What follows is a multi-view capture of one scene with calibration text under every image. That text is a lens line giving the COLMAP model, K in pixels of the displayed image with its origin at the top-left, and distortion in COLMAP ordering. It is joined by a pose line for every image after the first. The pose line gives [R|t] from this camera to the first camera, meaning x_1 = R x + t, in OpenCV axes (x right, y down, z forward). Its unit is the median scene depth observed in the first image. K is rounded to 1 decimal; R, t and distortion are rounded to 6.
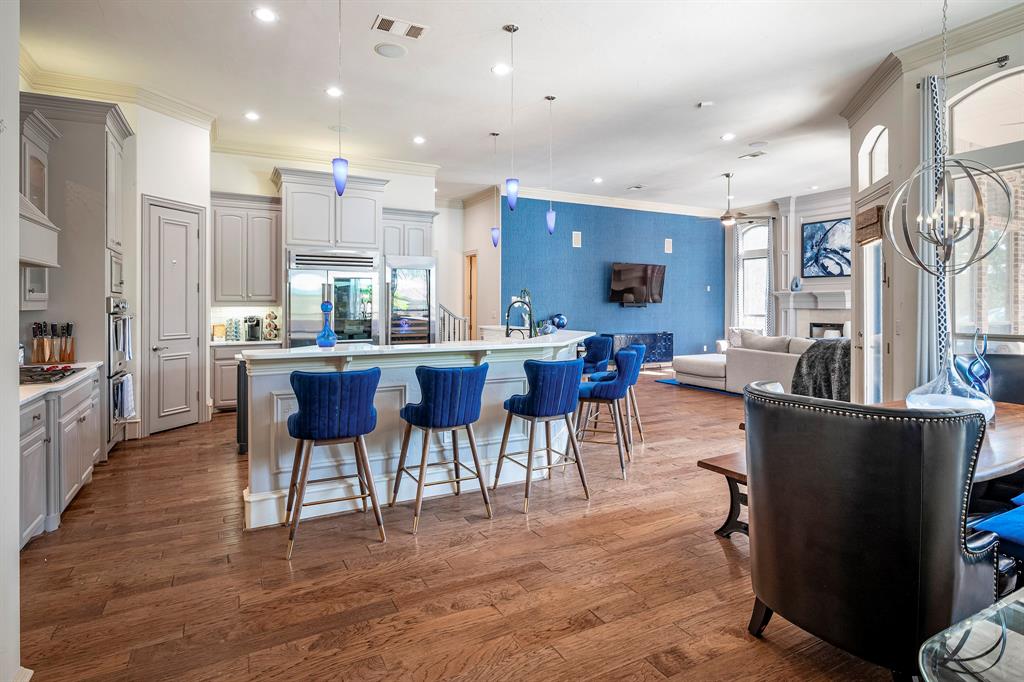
lens RADIAL K [[542.0, 0, 510.7], [0, 542.0, 303.0], [0, 0, 1]] dist [-0.004969, -0.000752]
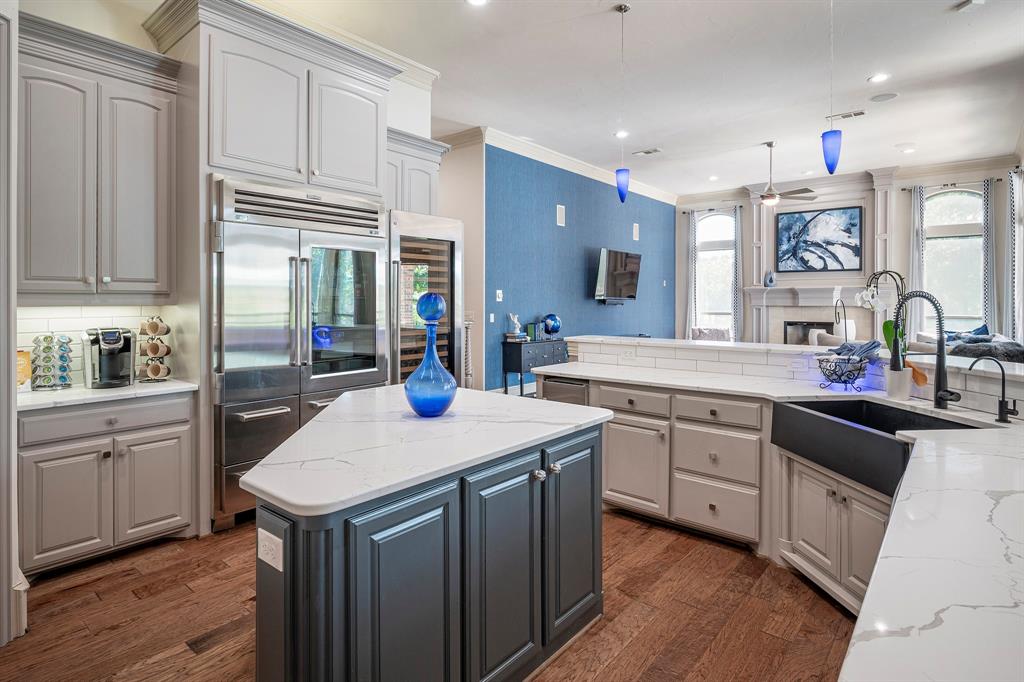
lens RADIAL K [[542.0, 0, 510.7], [0, 542.0, 303.0], [0, 0, 1]] dist [-0.004969, -0.000752]
pose [[0.925635, -0.001440, 0.378415, -0.240541], [-0.000552, 0.999987, 0.005157, 0.001140], [-0.378418, -0.004982, 0.925622, 0.337037]]
